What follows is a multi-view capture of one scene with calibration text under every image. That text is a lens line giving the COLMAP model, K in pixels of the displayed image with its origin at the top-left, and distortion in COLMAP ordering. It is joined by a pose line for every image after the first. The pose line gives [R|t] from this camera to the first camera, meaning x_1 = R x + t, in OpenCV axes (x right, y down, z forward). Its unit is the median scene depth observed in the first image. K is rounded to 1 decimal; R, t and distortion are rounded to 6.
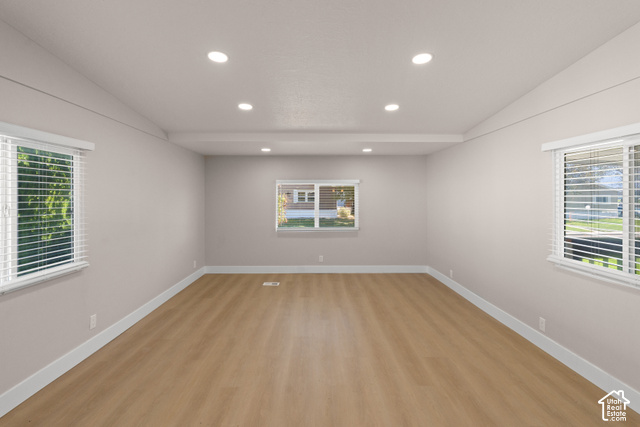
lens RADIAL K [[313.0, 0, 320.5], [0, 313.0, 194.0], [0, 0, 1]] dist [-0.000359, -0.000128]
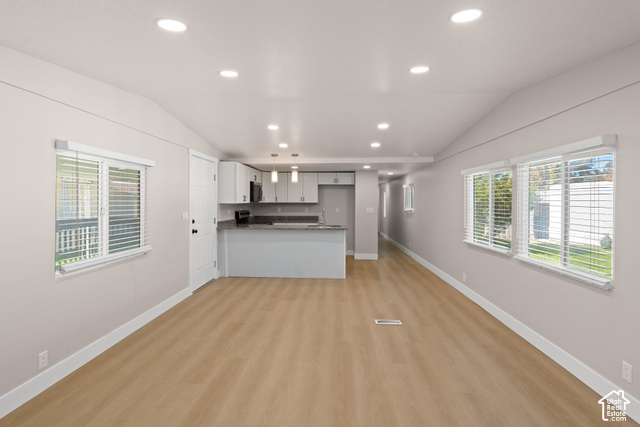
lens RADIAL K [[332.1, 0, 319.8], [0, 332.1, 204.1], [0, 0, 1]] dist [0.000106, 0.000010]
pose [[-0.997647, -0.003203, 0.068488, -0.056105], [-0.003282, 0.999994, -0.001036, 0.015975], [-0.068484, -0.001258, -0.997651, 1.800101]]
